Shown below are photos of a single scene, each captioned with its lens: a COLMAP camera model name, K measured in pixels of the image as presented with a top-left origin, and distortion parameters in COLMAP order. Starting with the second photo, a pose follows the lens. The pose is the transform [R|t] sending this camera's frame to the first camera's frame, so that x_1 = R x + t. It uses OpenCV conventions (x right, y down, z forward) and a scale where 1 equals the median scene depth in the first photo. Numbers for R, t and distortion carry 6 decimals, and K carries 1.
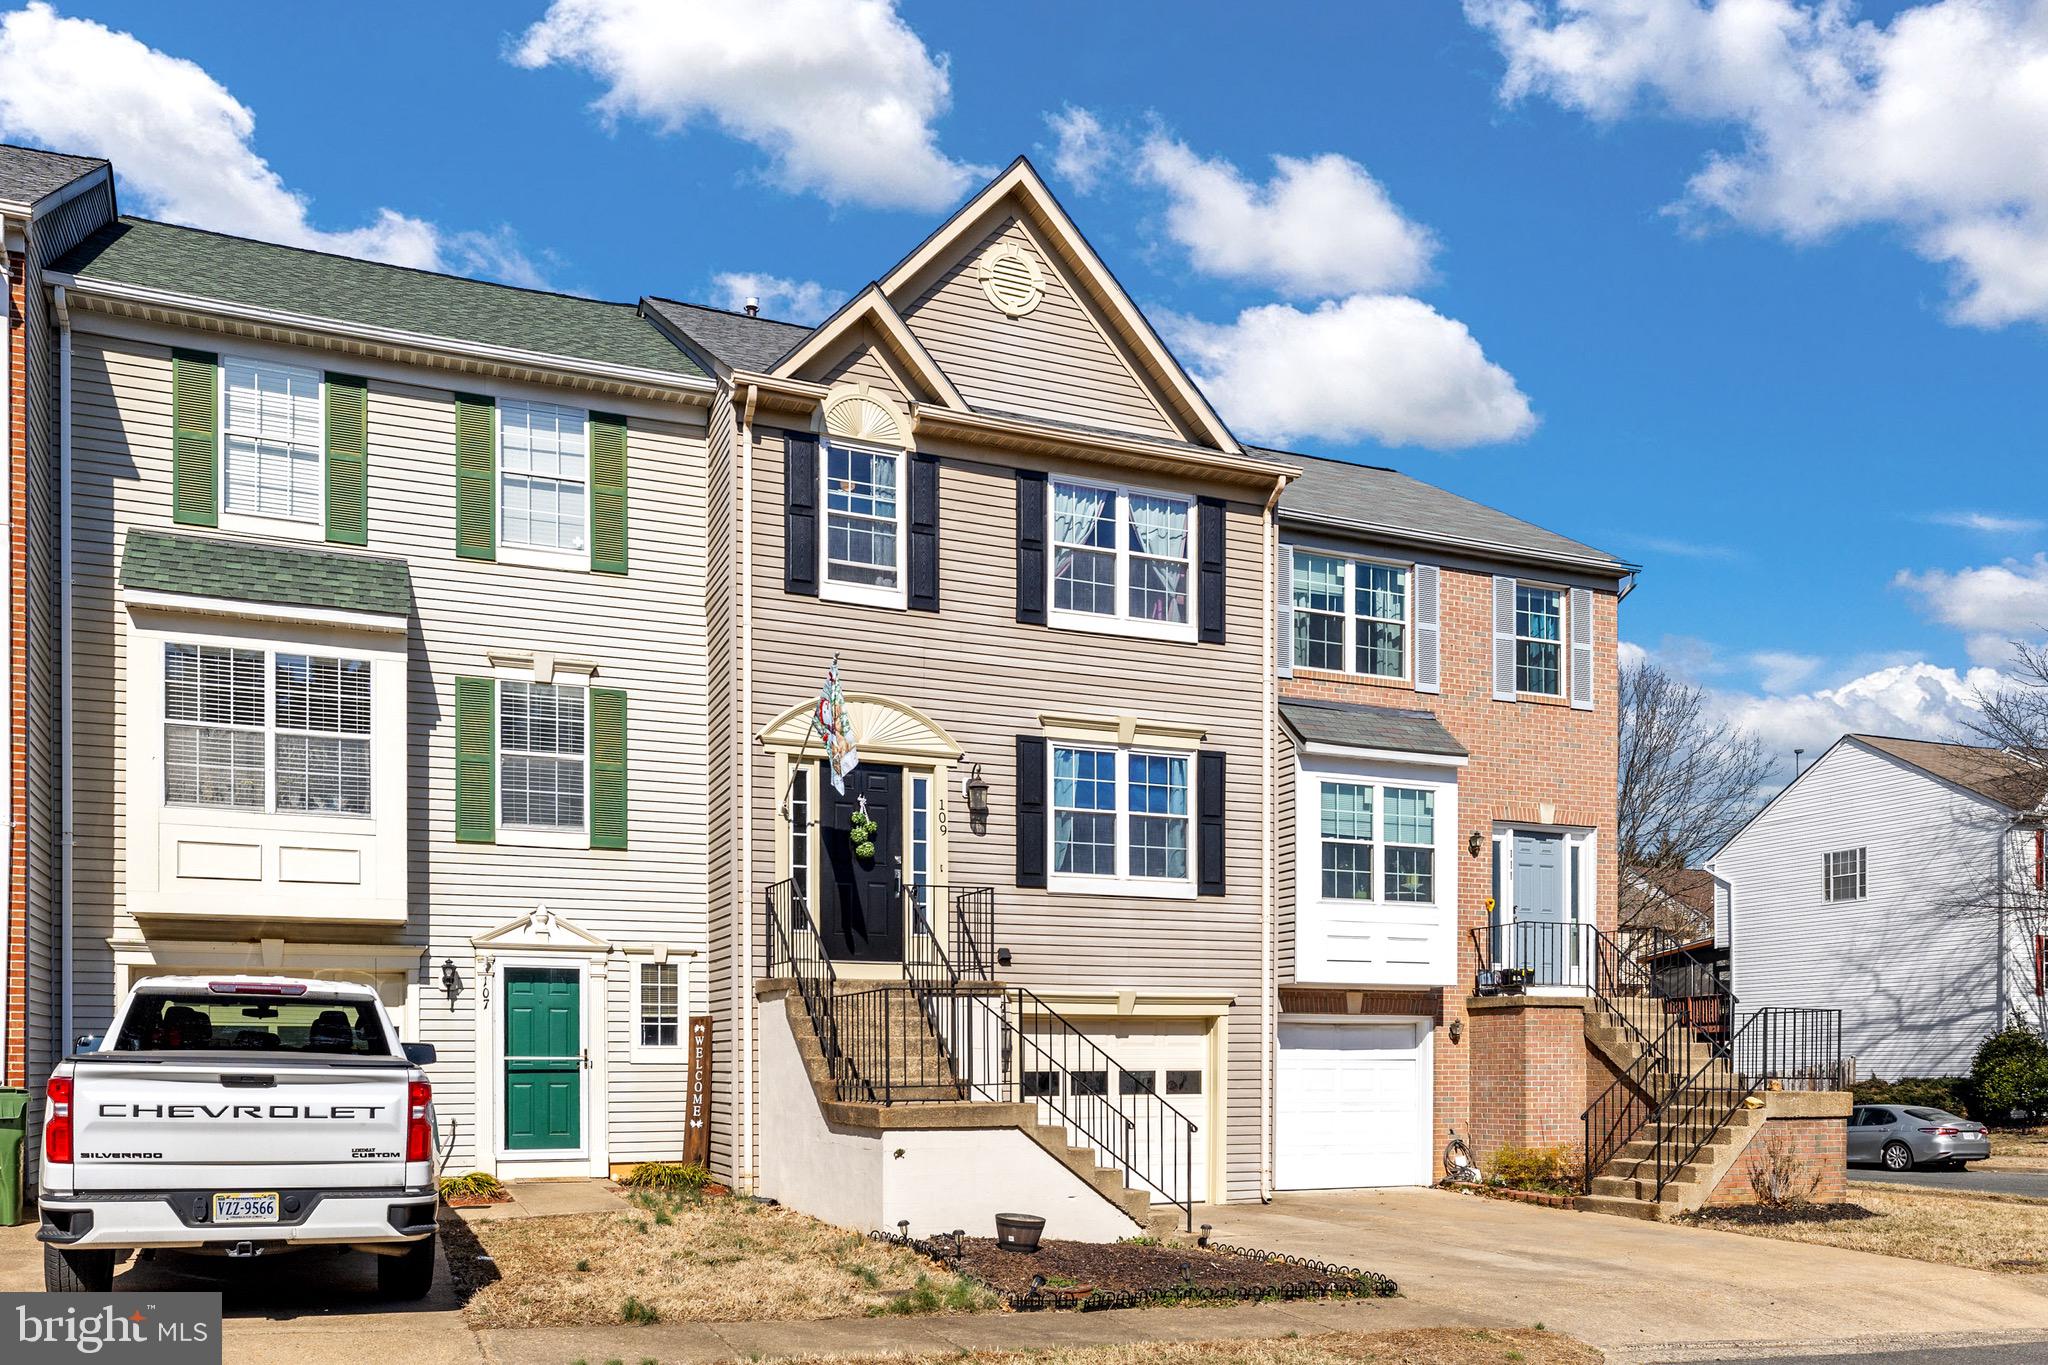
lens RADIAL K [[1725.8, 0, 1020.7], [0, 1725.8, 756.6], [0, 0, 1]] dist [-0.000047, 0.002212]
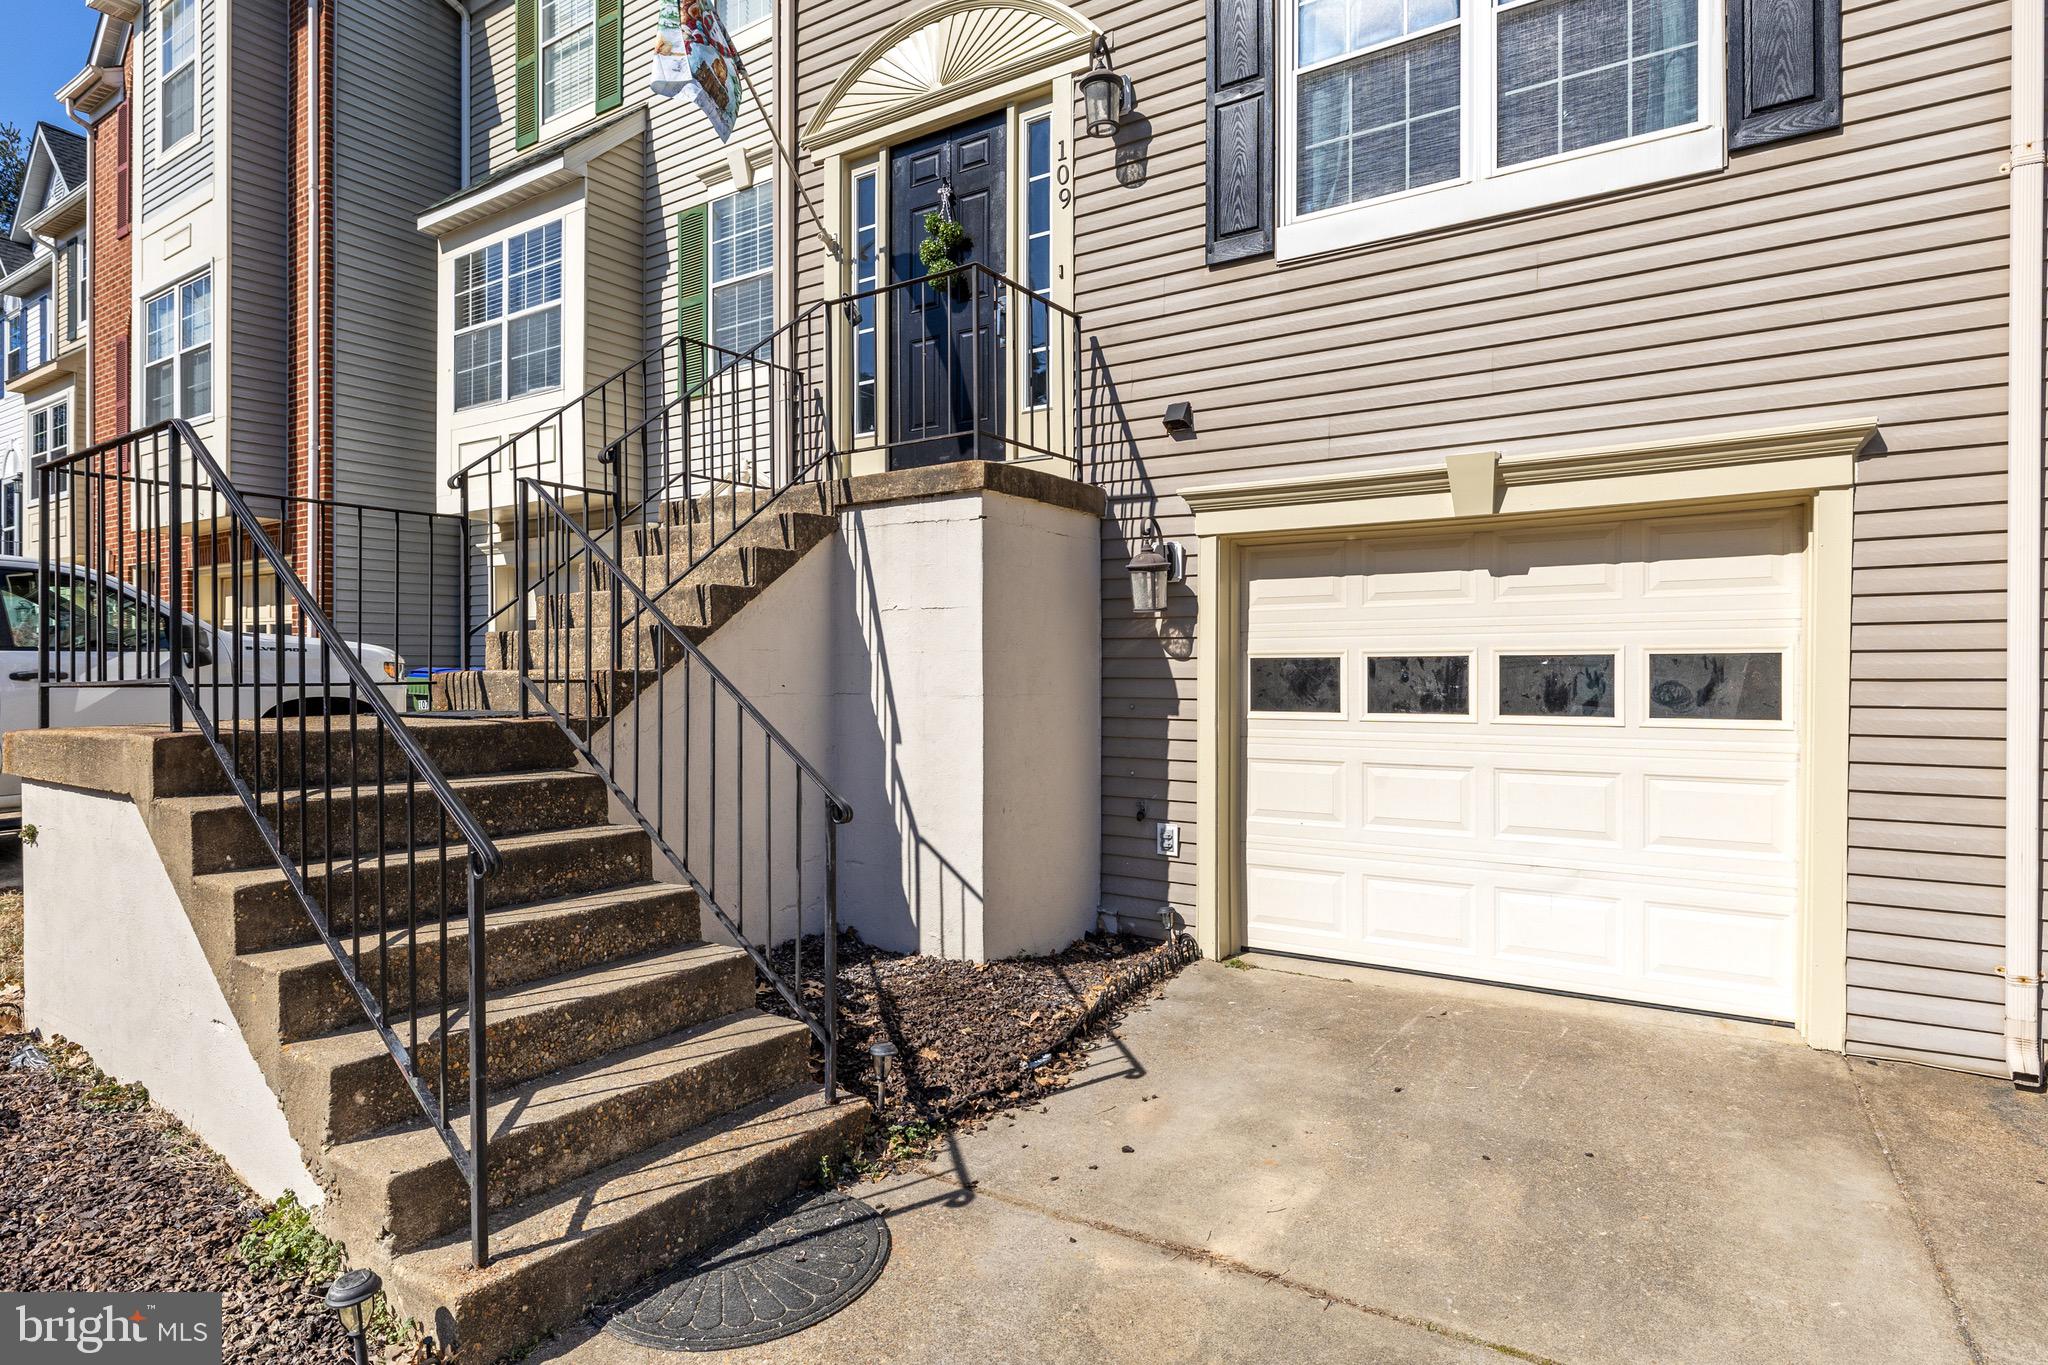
lens RADIAL K [[1098.0, 0, 1066.9], [0, 1098.0, 613.3], [0, 0, 1]] dist [0.000404, 0.000186]
pose [[0.541683, -0.043401, -0.839462, 0.223139], [0.148647, 0.987873, 0.044844, 0.148963], [0.827335, -0.149075, 0.541565, 0.795830]]
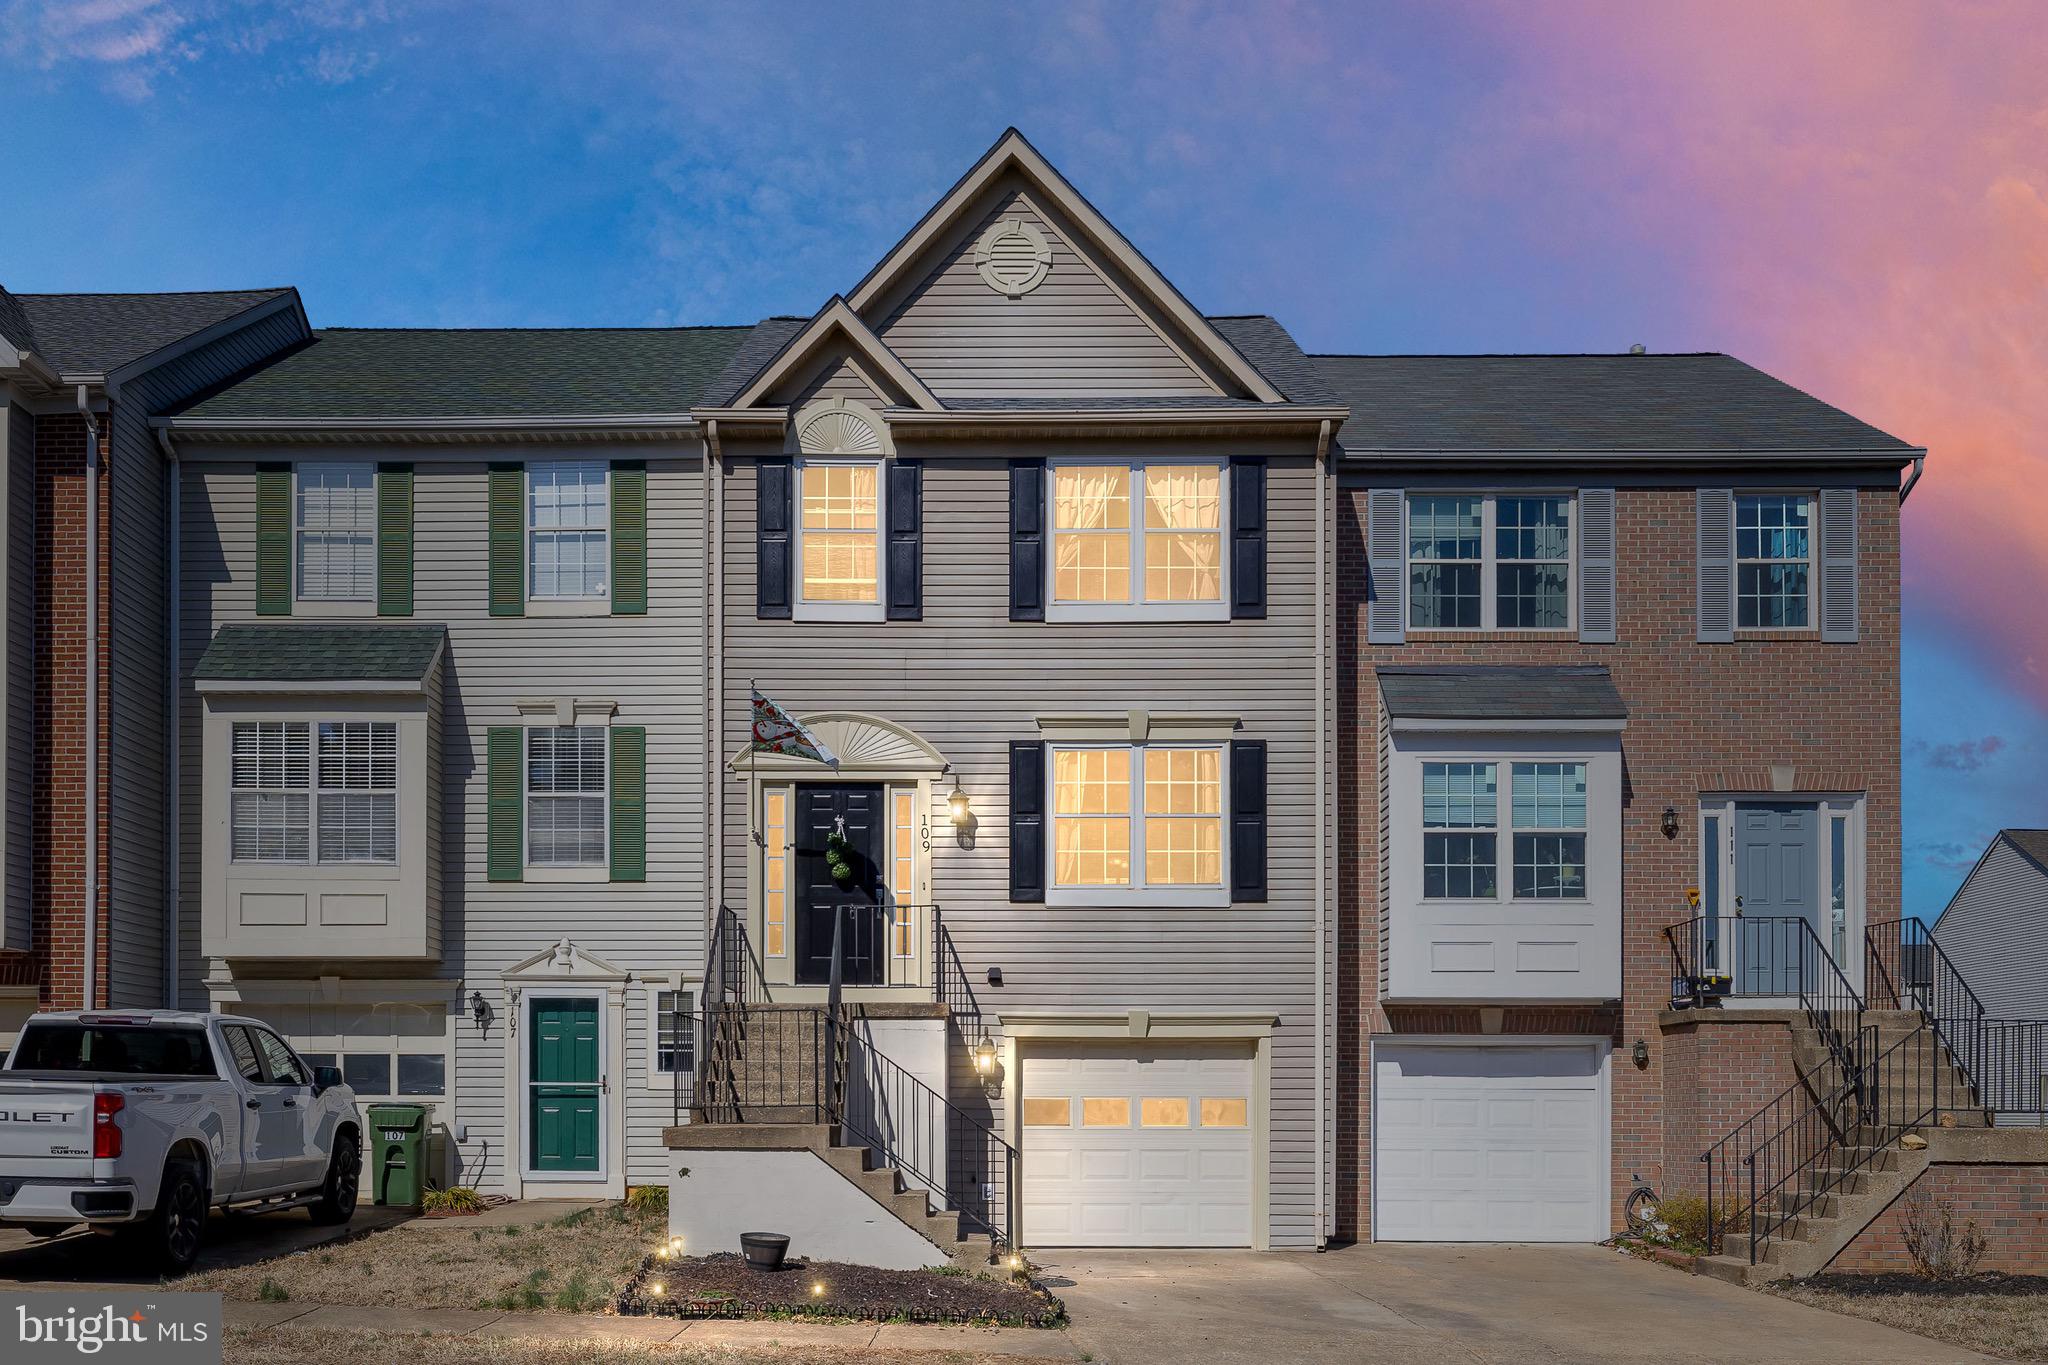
lens RADIAL K [[2089.7, 0, 923.3], [0, 2089.7, 651.3], [0, 0, 1]] dist [-0.000918, 0.005361]
pose [[0.895536, -0.090969, -0.435591, 0.467371], [0.073298, 0.995666, -0.057241, 0.000894], [0.438911, 0.019333, 0.898323, -0.051261]]
